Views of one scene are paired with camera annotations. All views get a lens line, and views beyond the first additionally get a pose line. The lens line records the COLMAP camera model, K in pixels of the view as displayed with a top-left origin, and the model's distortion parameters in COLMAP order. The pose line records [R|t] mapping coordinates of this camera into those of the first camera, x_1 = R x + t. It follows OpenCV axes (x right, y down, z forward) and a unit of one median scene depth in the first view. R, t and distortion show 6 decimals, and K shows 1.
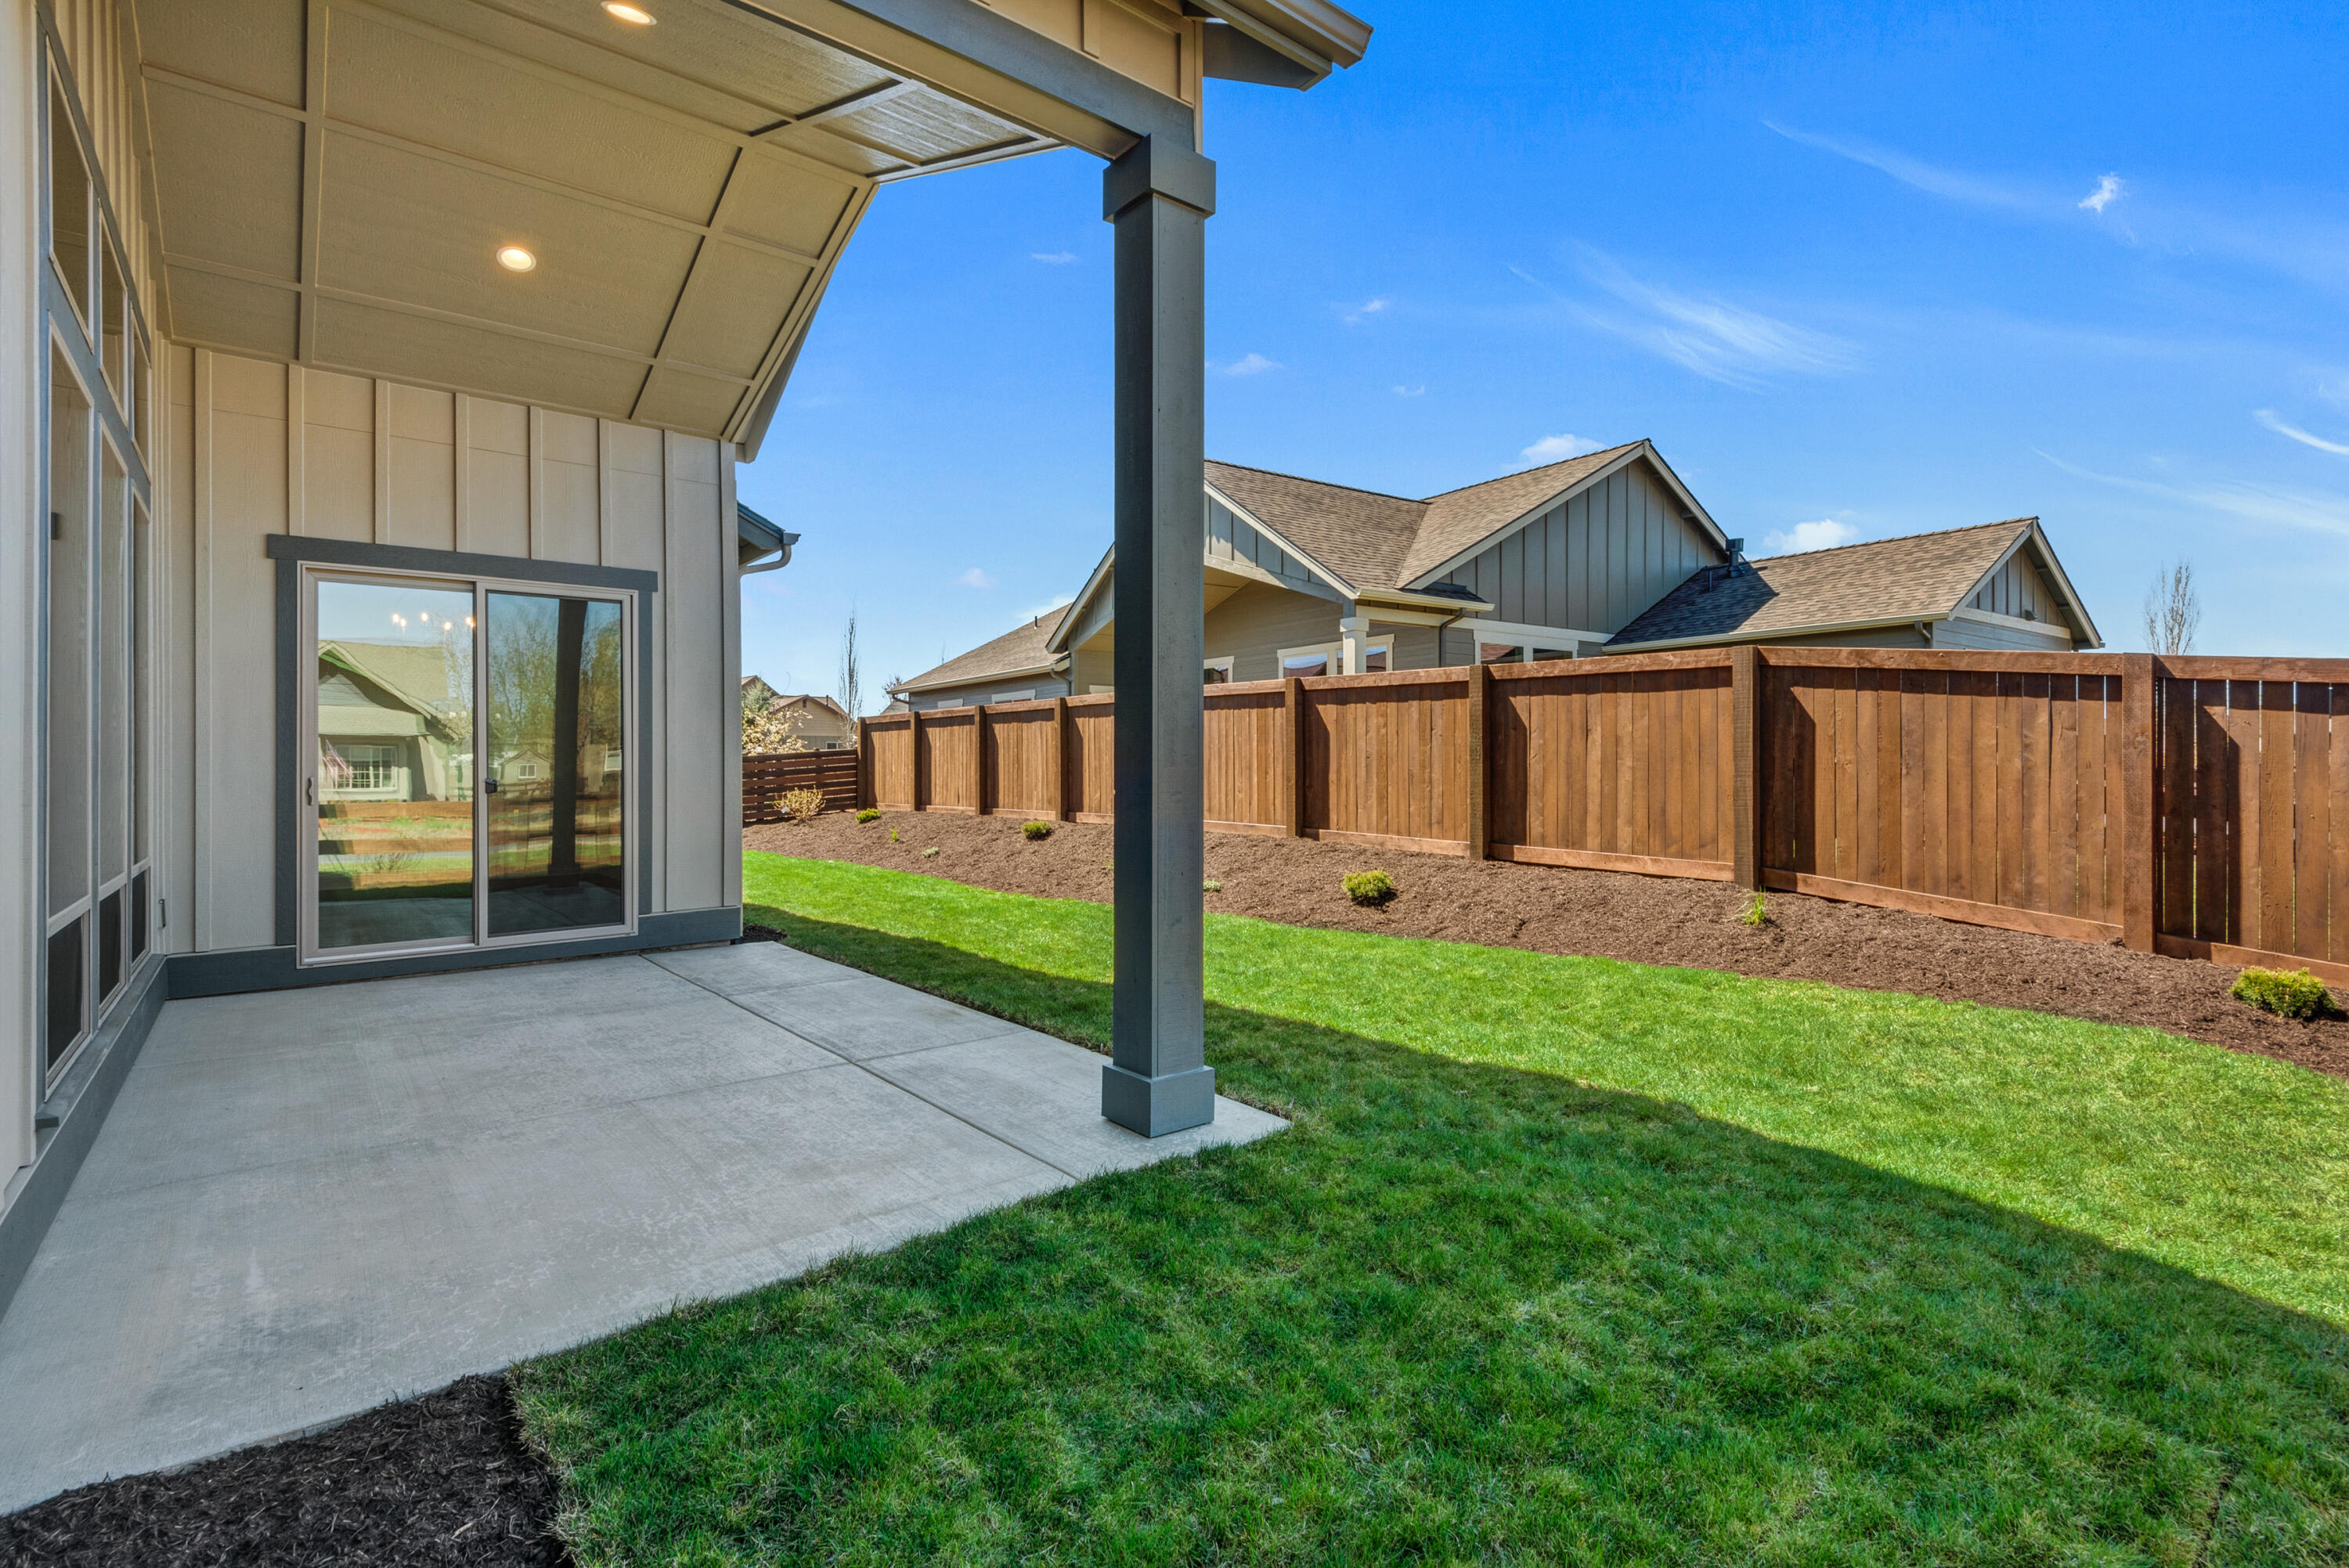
lens RADIAL K [[1063.6, 0, 1174.7], [0, 1063.6, 769.0], [0, 0, 1]] dist [-0.000966, -0.000420]
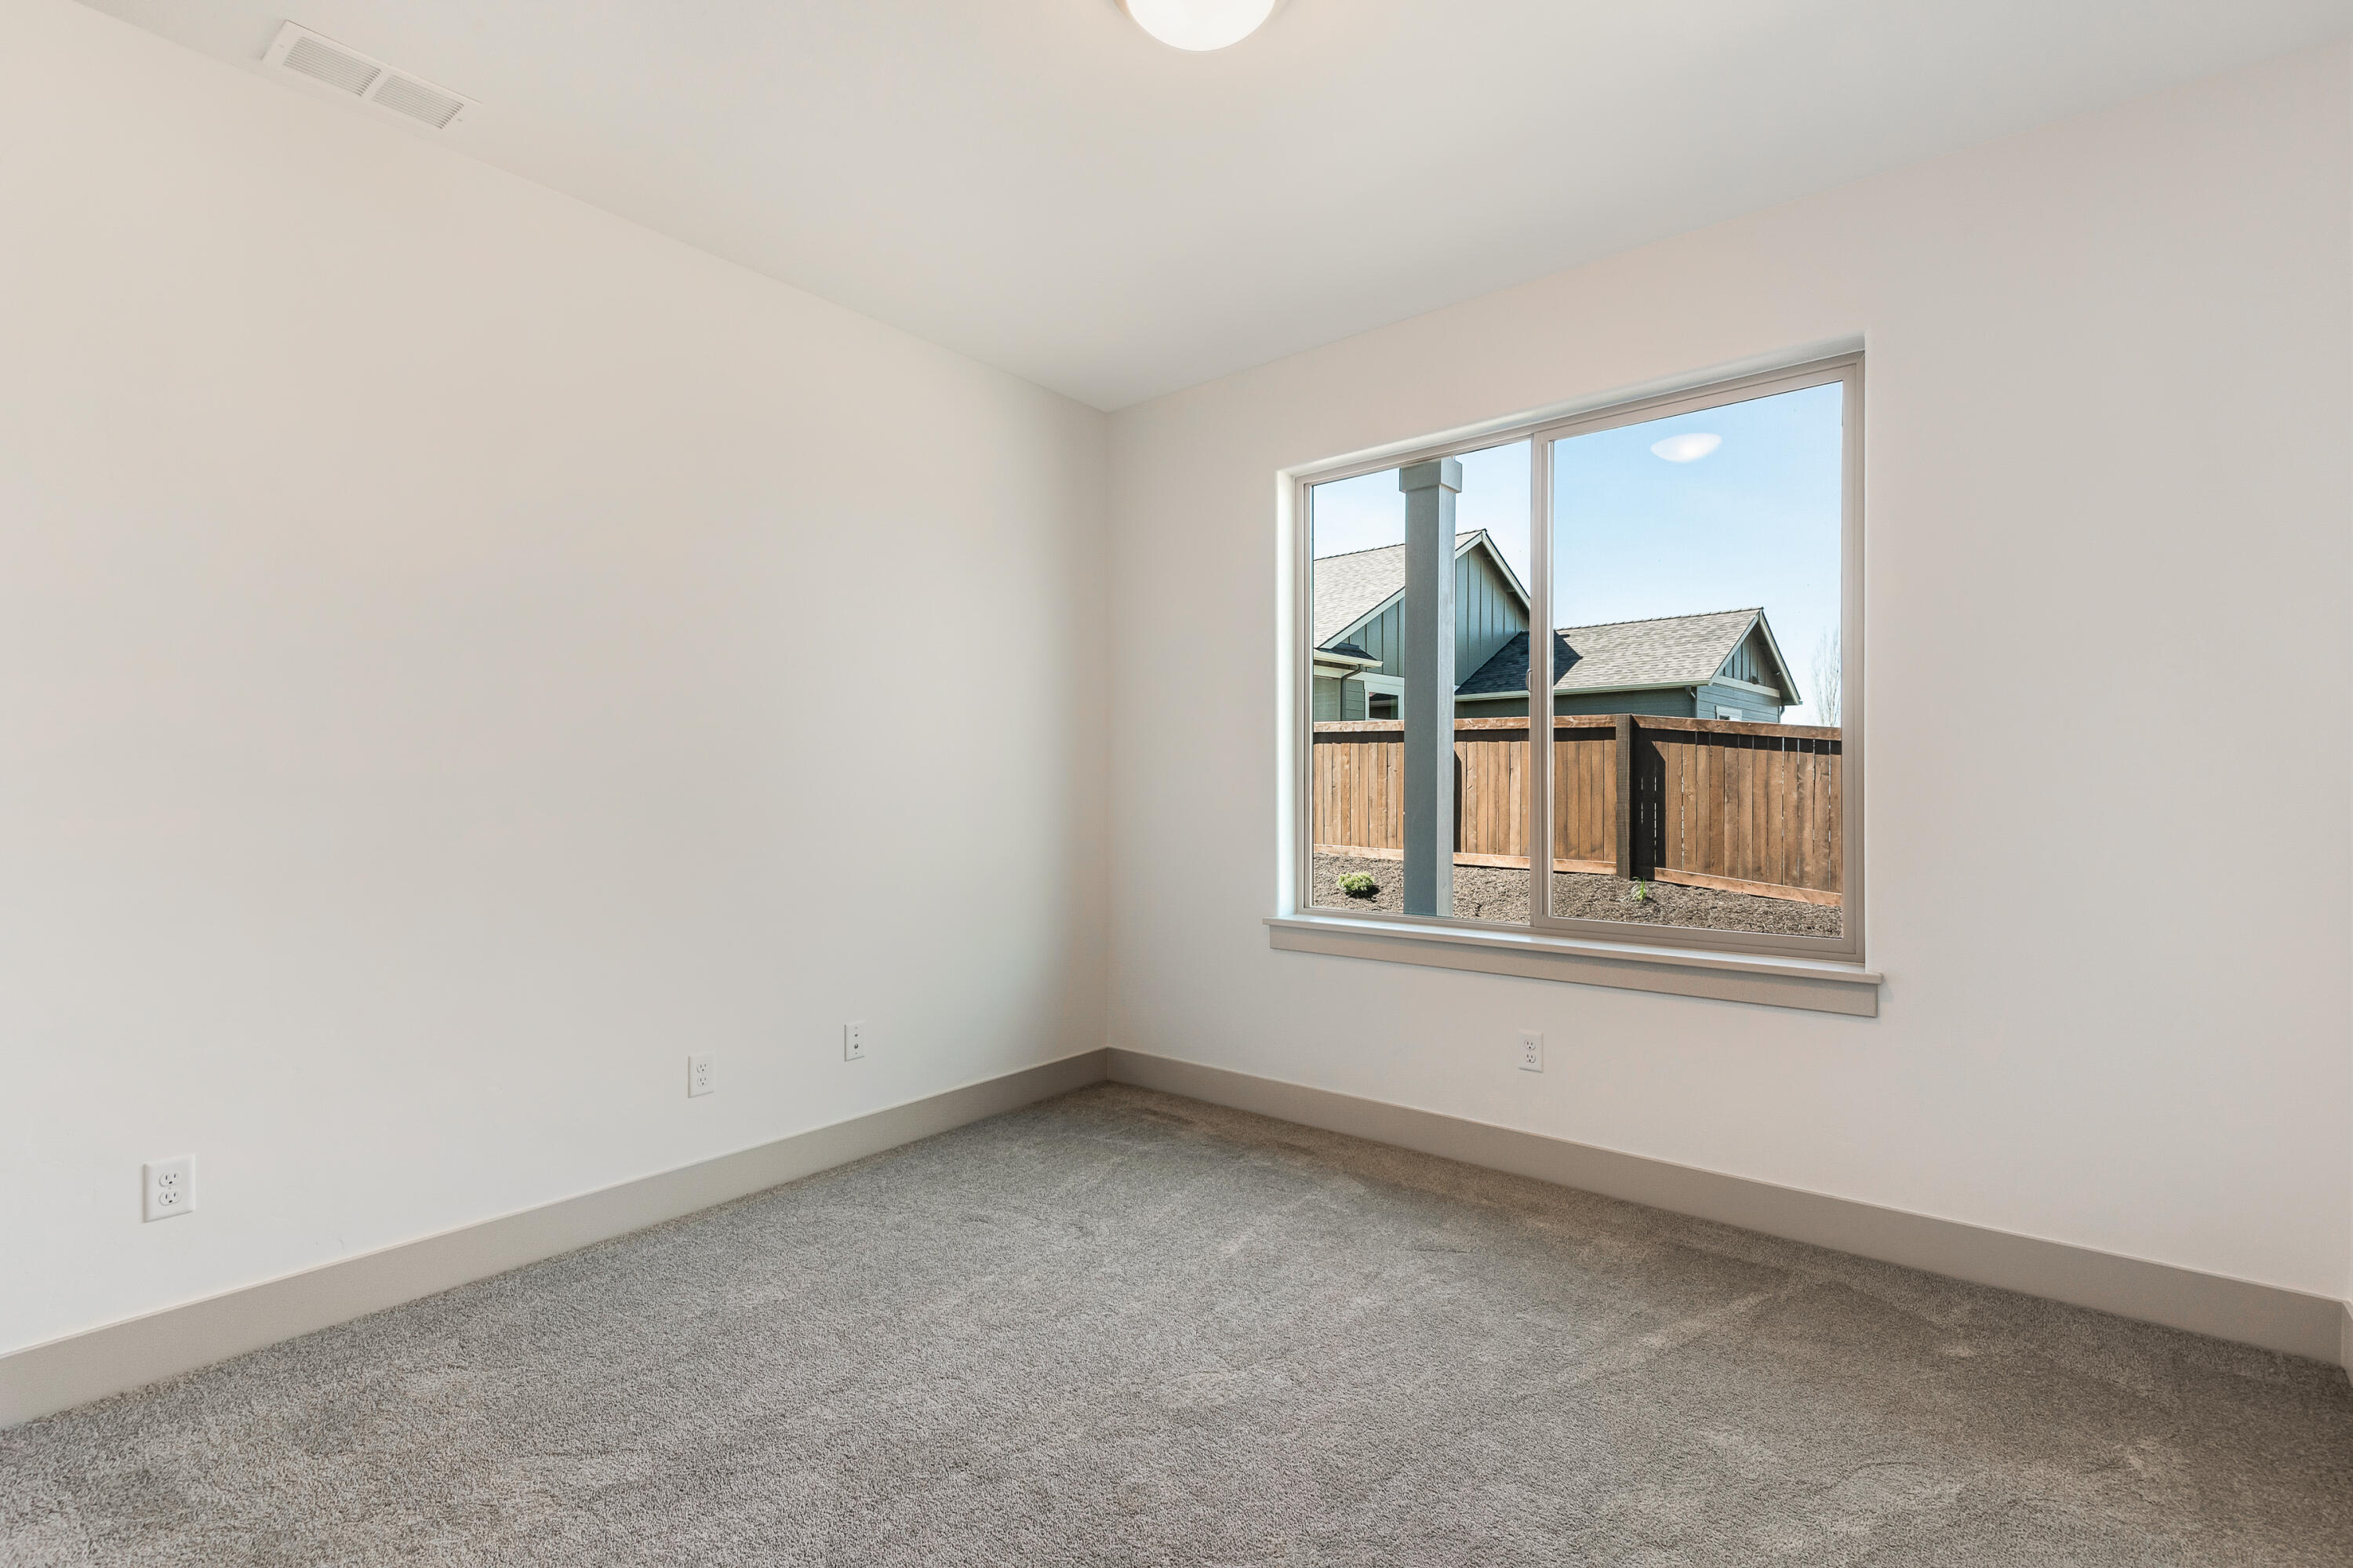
lens RADIAL K [[1077.3, 0, 1180.5], [0, 1077.3, 777.4], [0, 0, 1]] dist [0.029585, -0.000338]
pose [[0.974927, 0.007571, 0.222396, -0.345419], [-0.004878, 0.999908, -0.012657, -0.005476], [-0.222472, 0.011255, 0.974874, -0.283755]]
